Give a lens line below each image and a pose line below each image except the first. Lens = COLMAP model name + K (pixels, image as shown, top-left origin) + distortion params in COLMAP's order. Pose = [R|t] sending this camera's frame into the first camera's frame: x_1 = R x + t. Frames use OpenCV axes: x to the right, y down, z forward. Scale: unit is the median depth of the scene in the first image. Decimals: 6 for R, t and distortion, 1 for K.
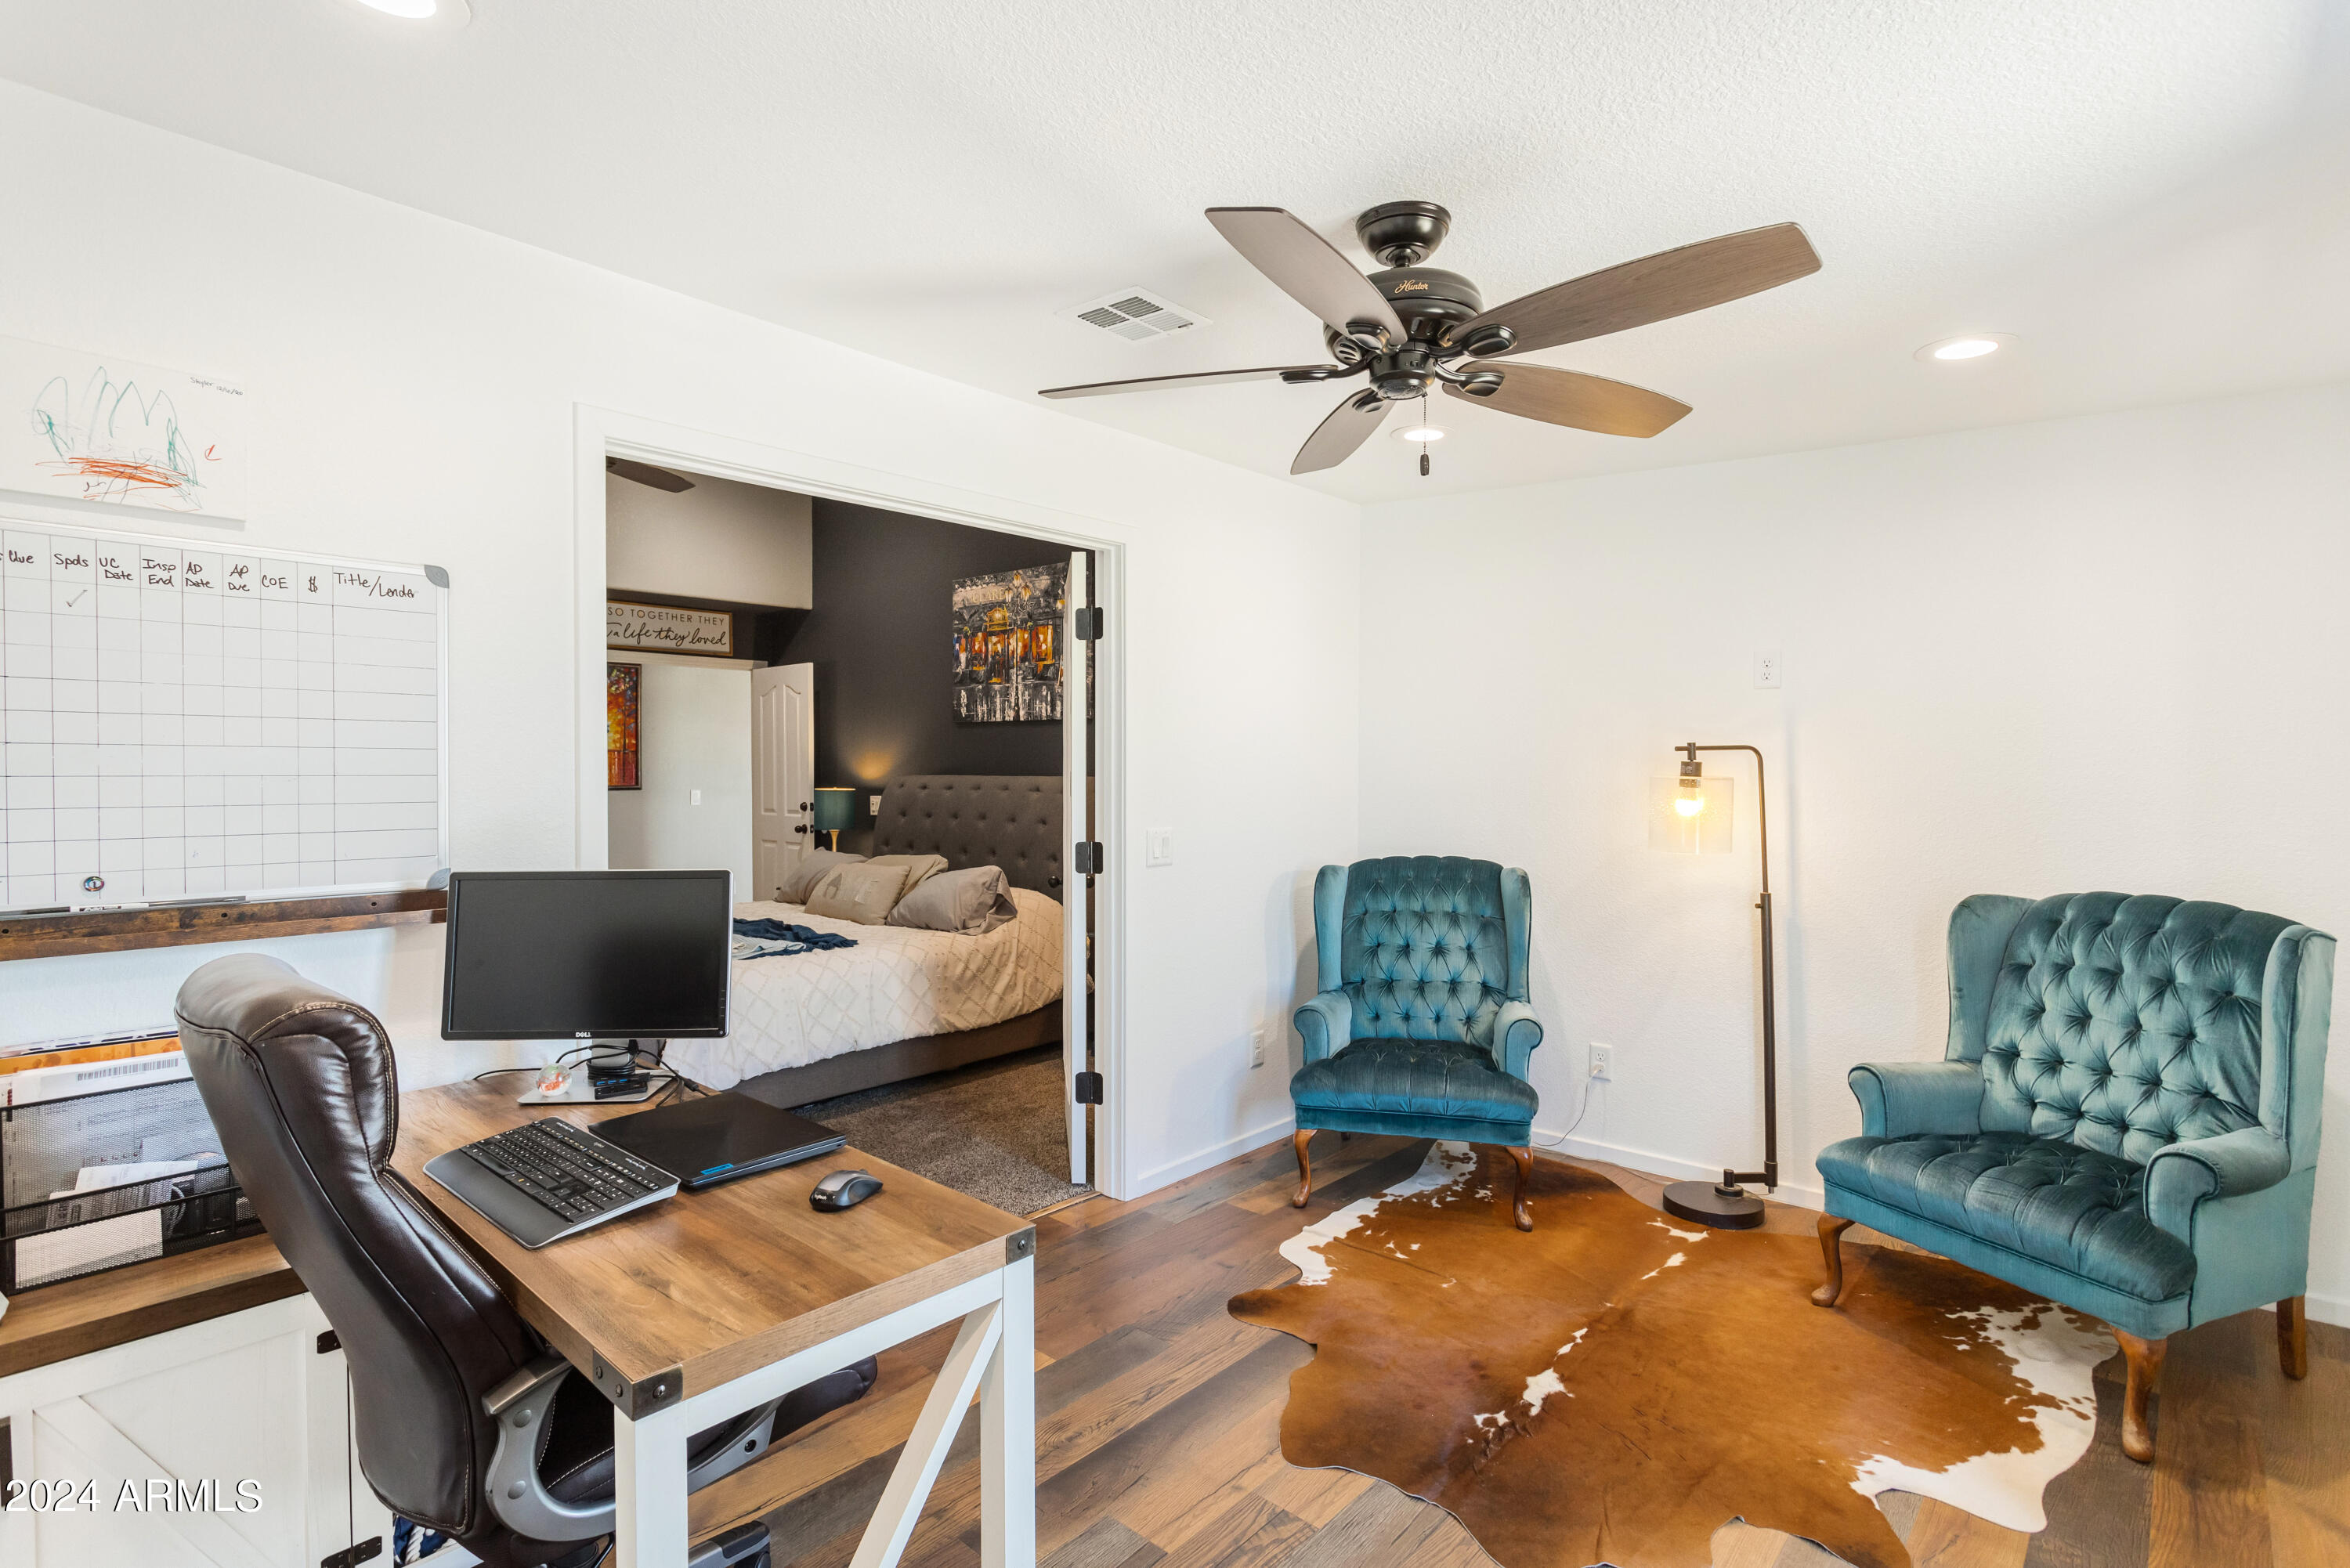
lens RADIAL K [[1131.3, 0, 1172.9], [0, 1131.3, 790.9], [0, 0, 1]] dist [-0.000436, 0.000382]
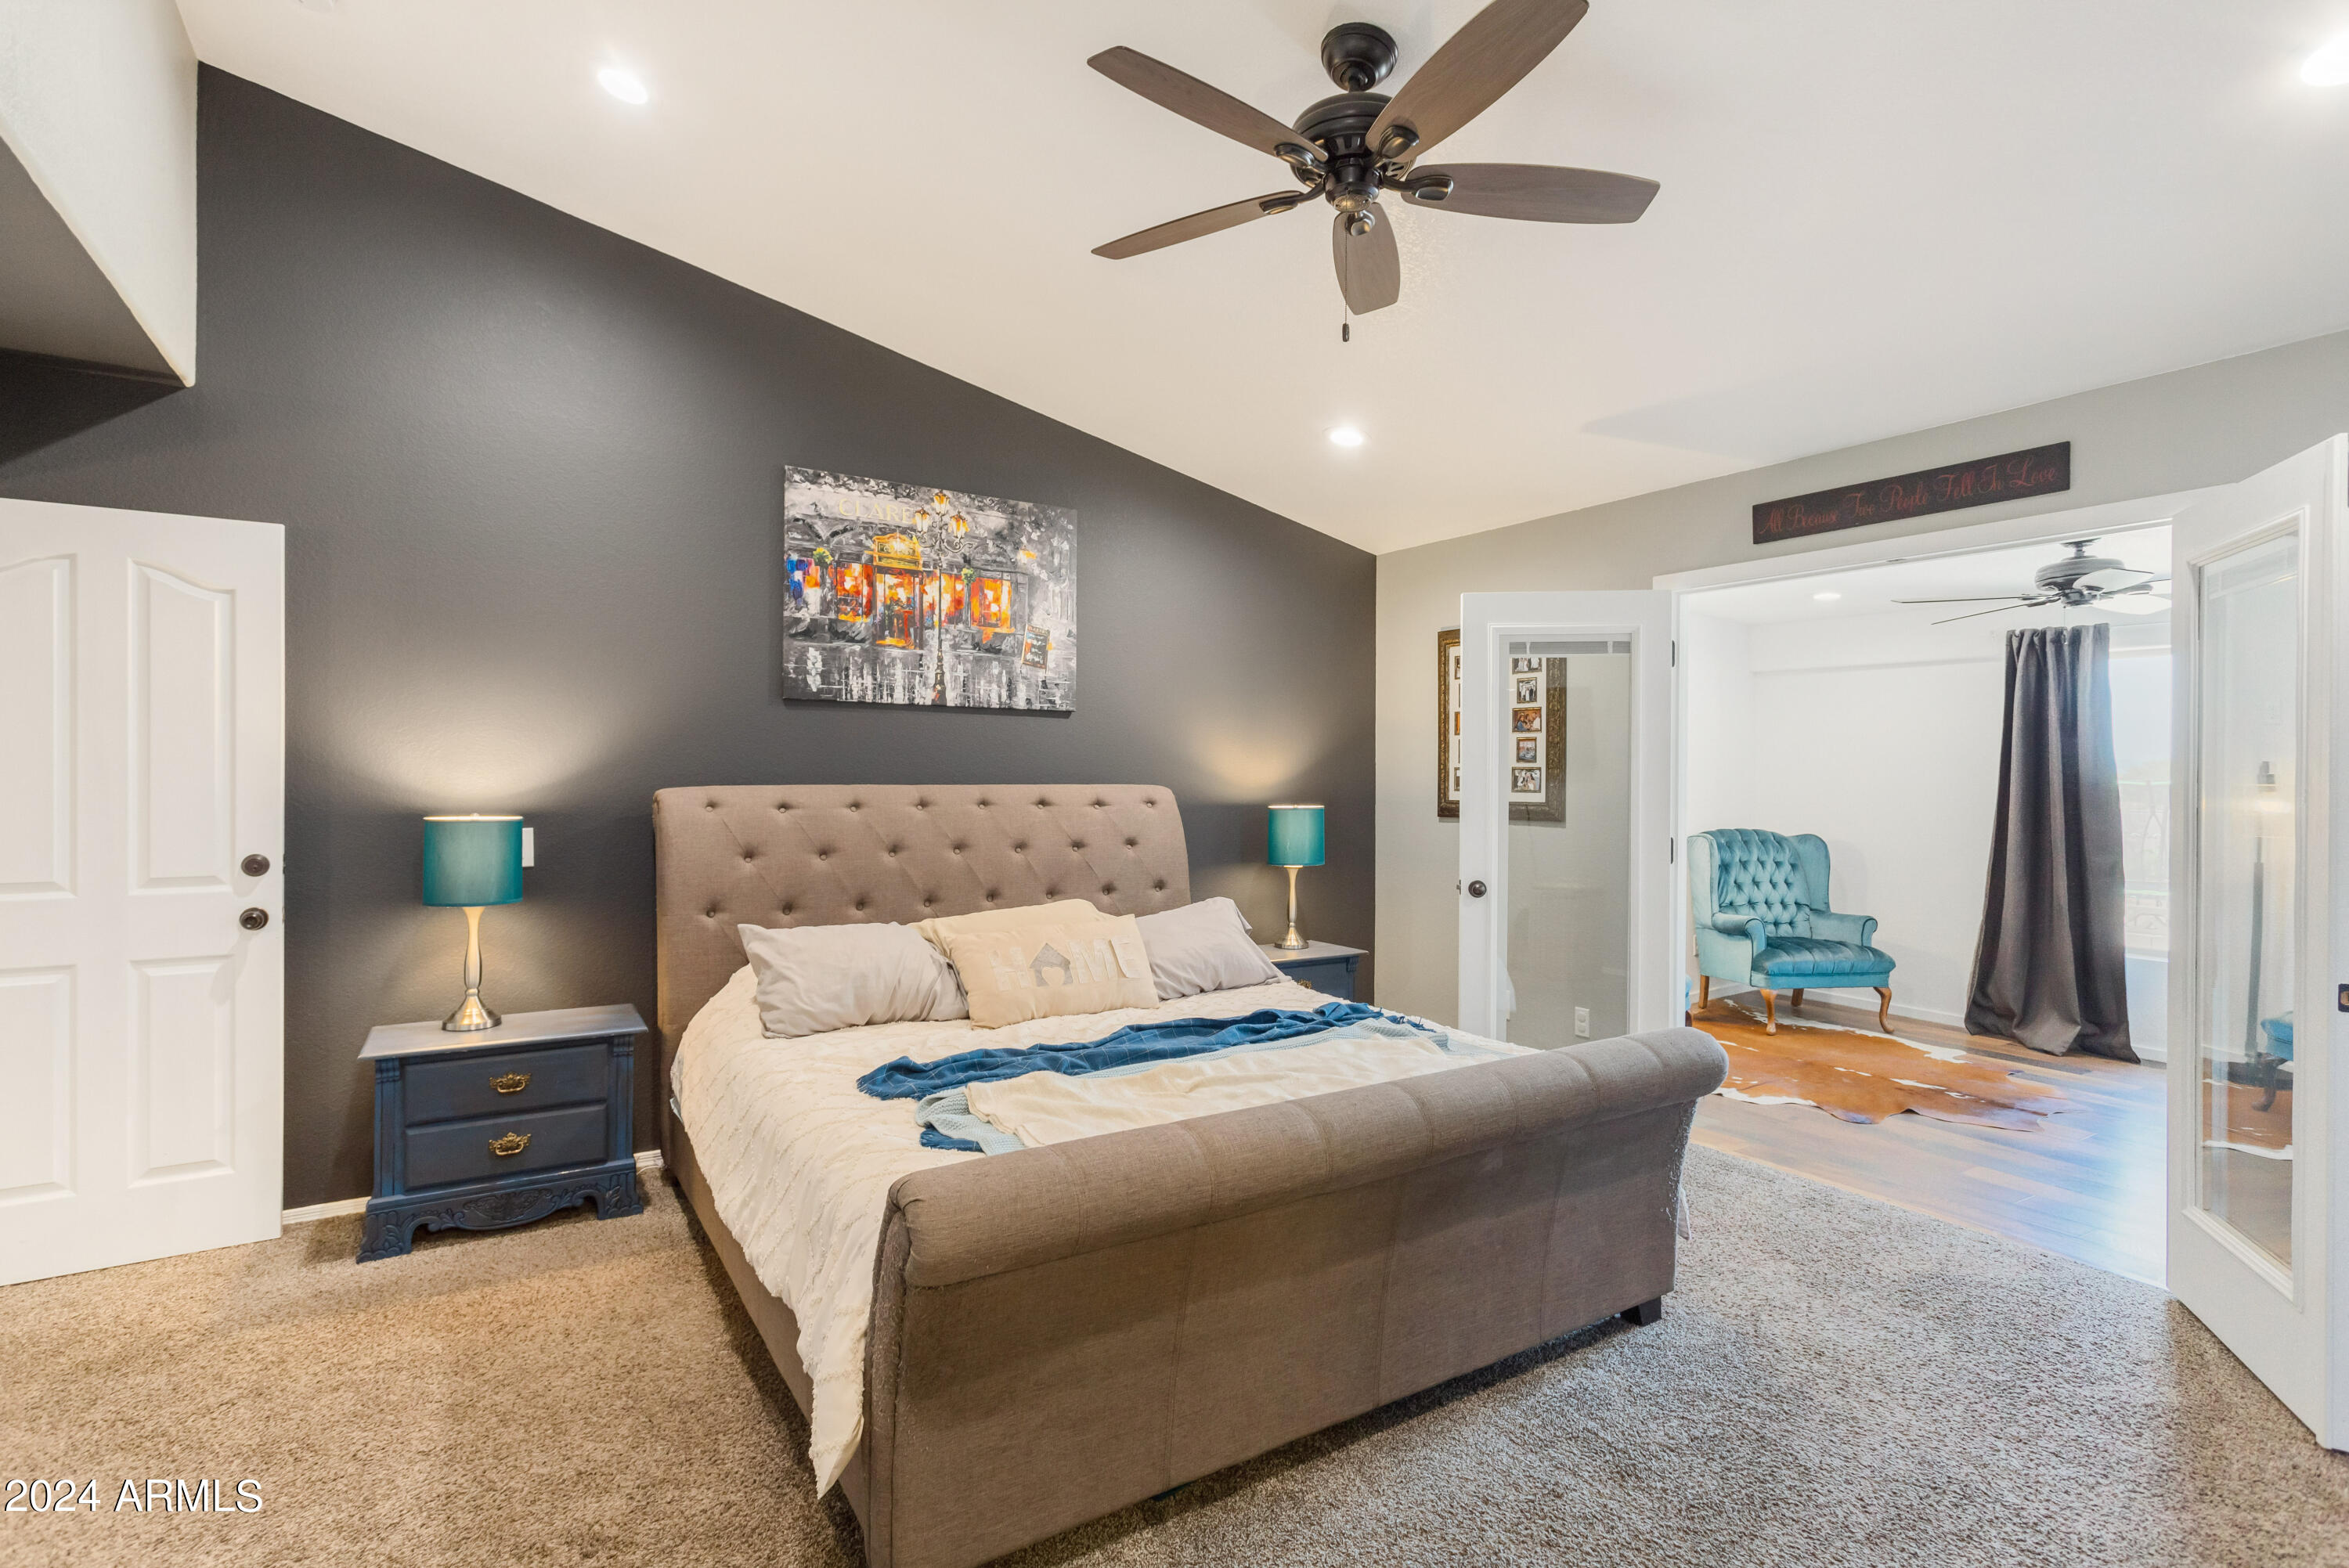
lens RADIAL K [[1130.8, 0, 1171.5], [0, 1130.8, 772.3], [0, 0, 1]] dist [-0.000436, 0.000382]
pose [[0.270299, -0.002191, 0.962774, -0.760235], [0.016097, 0.999868, -0.002244, -0.016649], [-0.962642, 0.016105, 0.270298, 0.667179]]
